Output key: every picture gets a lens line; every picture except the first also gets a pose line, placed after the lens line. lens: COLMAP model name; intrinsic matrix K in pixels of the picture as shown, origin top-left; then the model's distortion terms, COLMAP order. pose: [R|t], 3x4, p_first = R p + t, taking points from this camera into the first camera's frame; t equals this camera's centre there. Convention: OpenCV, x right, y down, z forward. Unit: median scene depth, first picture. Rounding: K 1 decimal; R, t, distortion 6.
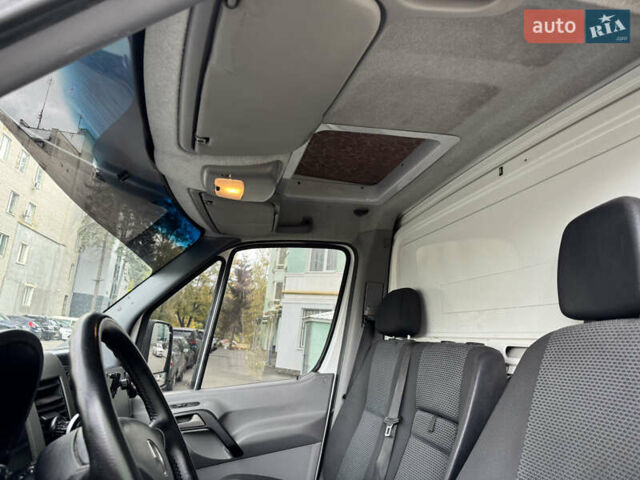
lens RADIAL K [[451.2, 0, 318.6], [0, 451.2, 240.6], [0, 0, 1]] dist [0.073648, -0.090687]
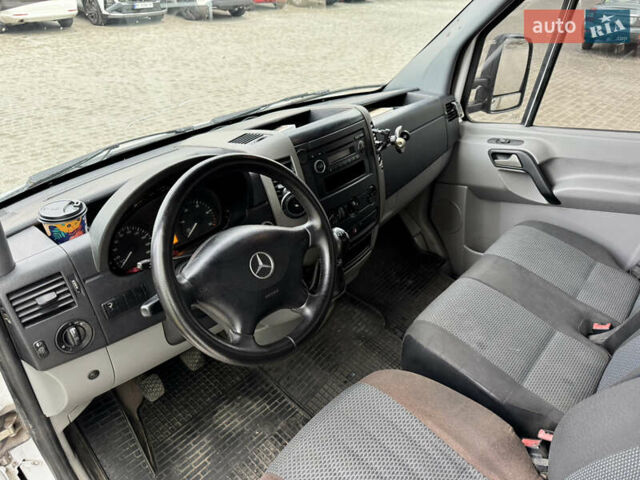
lens RADIAL K [[451.2, 0, 318.6], [0, 451.2, 240.6], [0, 0, 1]] dist [0.073648, -0.090687]
pose [[0.572109, 0.375334, -0.729257, 0.256072], [0.224954, 0.783239, 0.579597, -0.122797], [0.788725, -0.495642, 0.363665, 0.230101]]
